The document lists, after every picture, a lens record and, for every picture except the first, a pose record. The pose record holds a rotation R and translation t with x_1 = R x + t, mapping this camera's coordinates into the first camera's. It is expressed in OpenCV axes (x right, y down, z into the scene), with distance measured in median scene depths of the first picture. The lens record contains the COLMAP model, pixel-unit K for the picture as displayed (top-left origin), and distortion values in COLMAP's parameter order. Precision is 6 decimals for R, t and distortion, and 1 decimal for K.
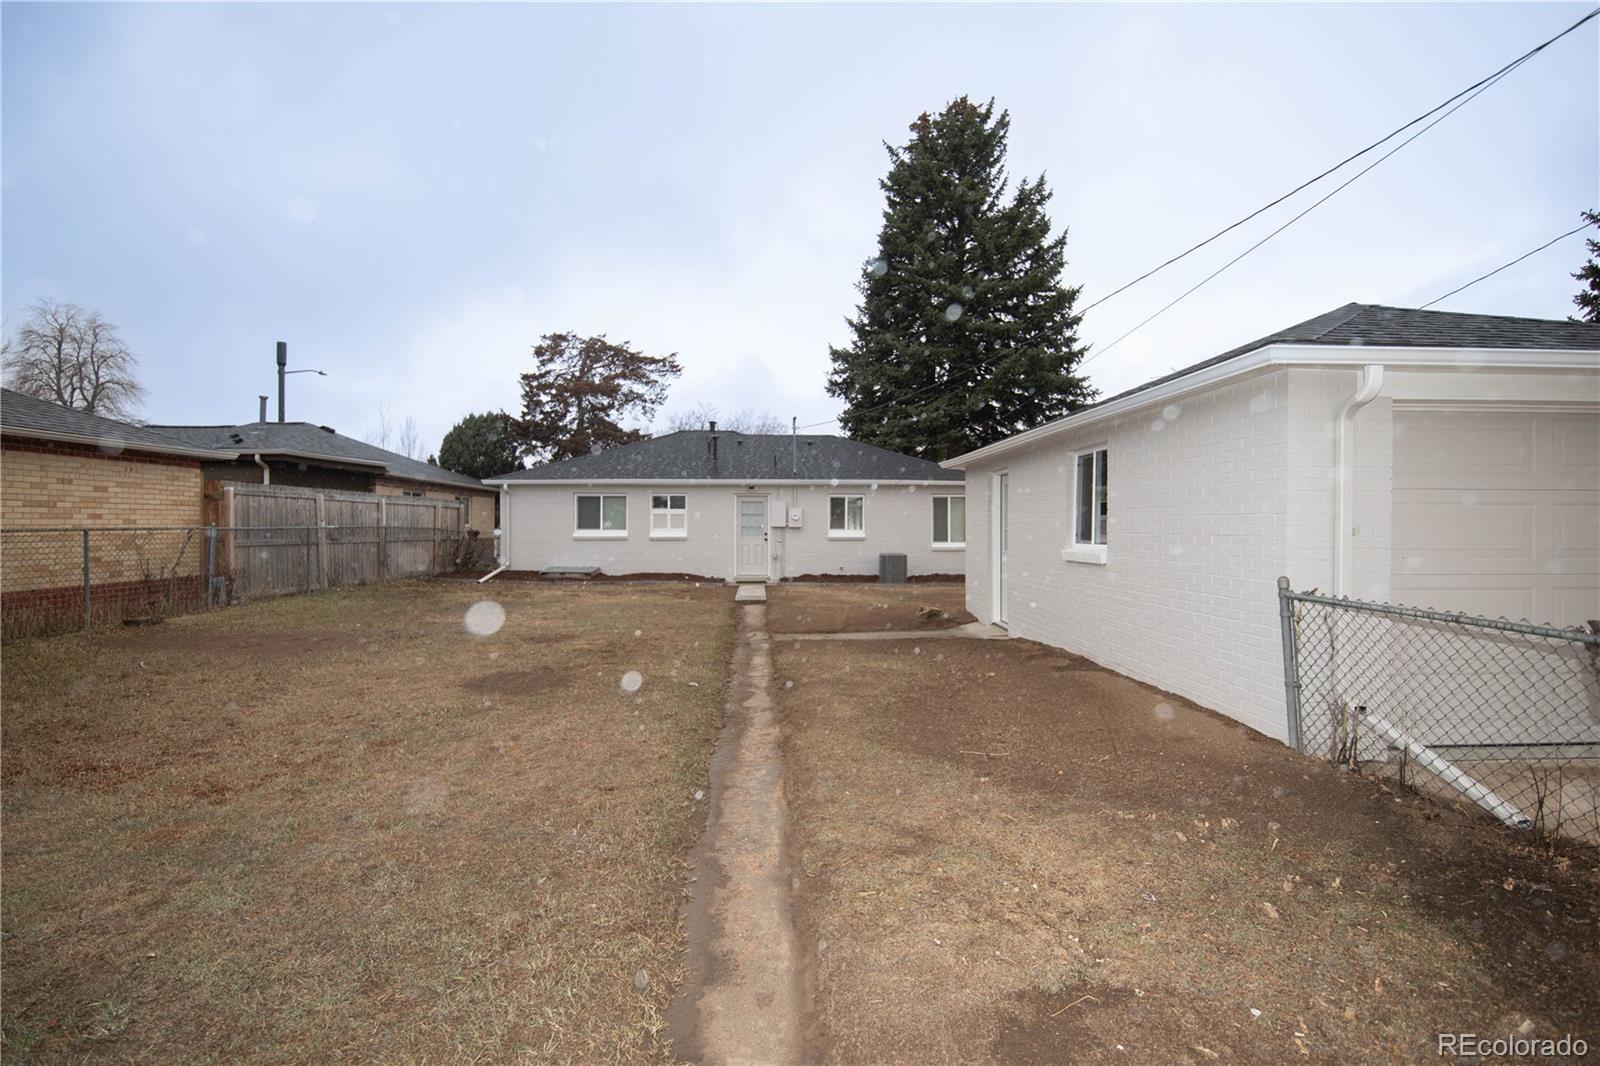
lens RADIAL K [[766.2, 0, 801.7], [0, 766.2, 531.4], [0, 0, 1]] dist [0.001069, -0.007919]
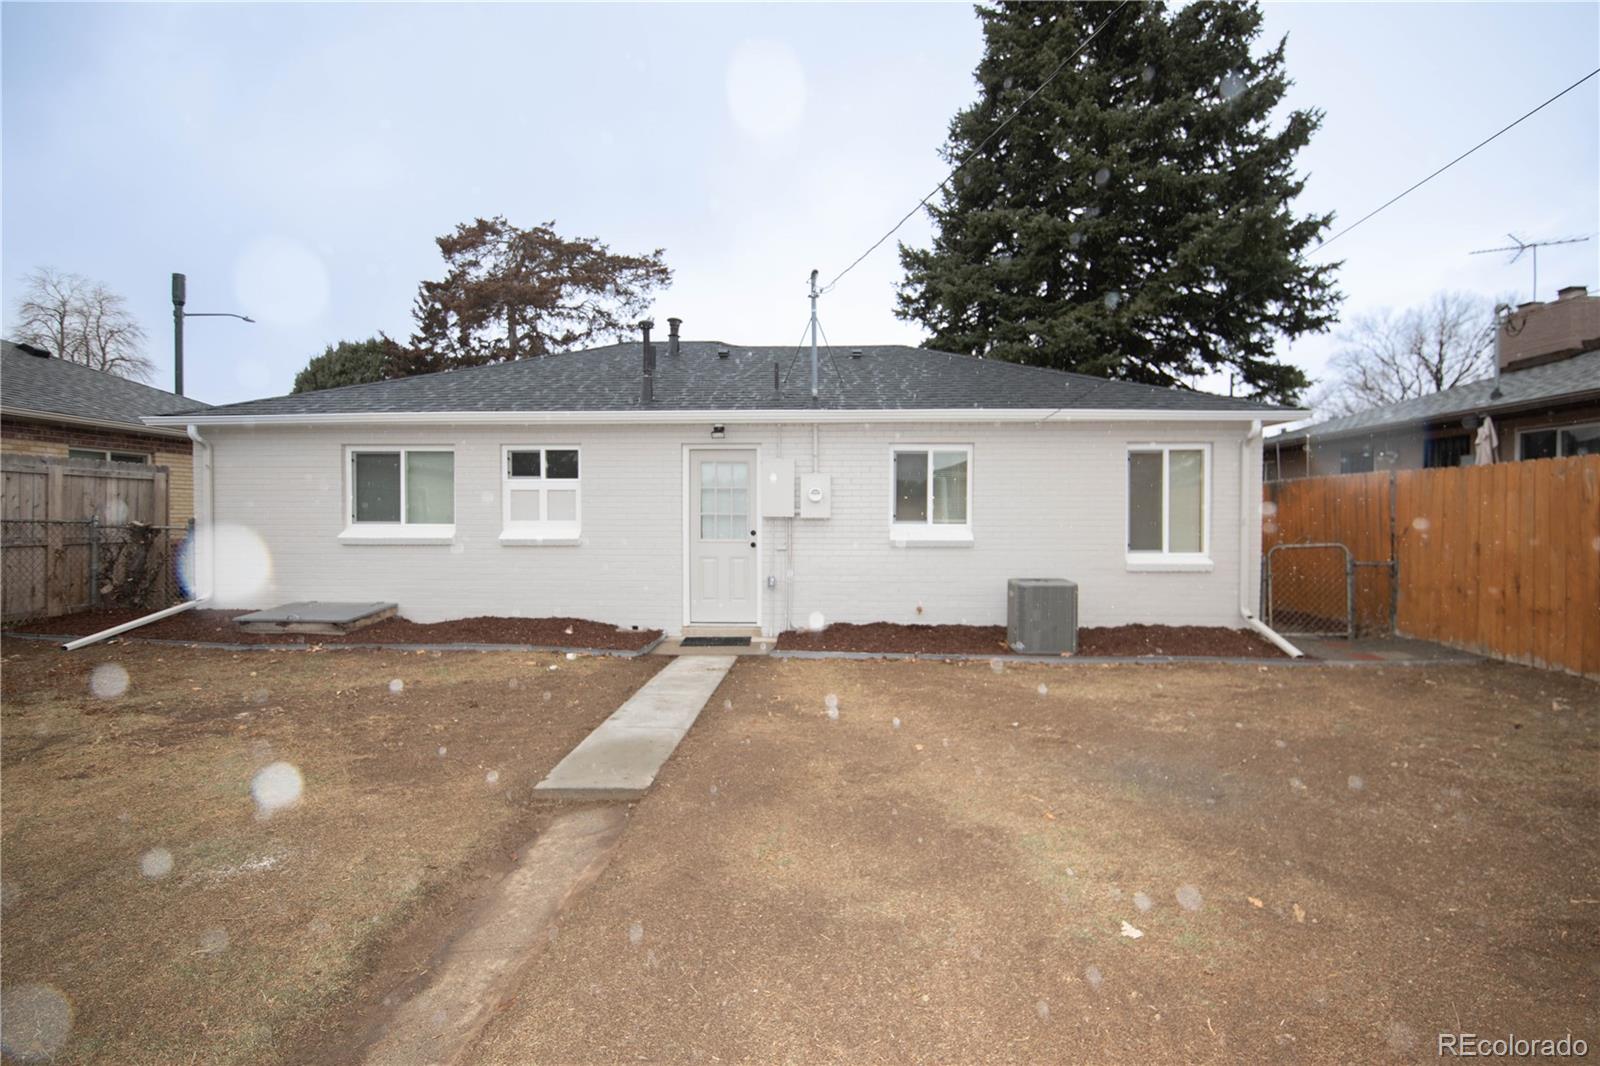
lens RADIAL K [[766.2, 0, 801.7], [0, 766.2, 531.4], [0, 0, 1]] dist [0.001069, -0.007919]
pose [[0.995509, 0.002296, -0.094637, 0.017336], [-0.000826, 0.999879, 0.015563, -0.003155], [0.094662, -0.015415, 0.995390, 0.371579]]
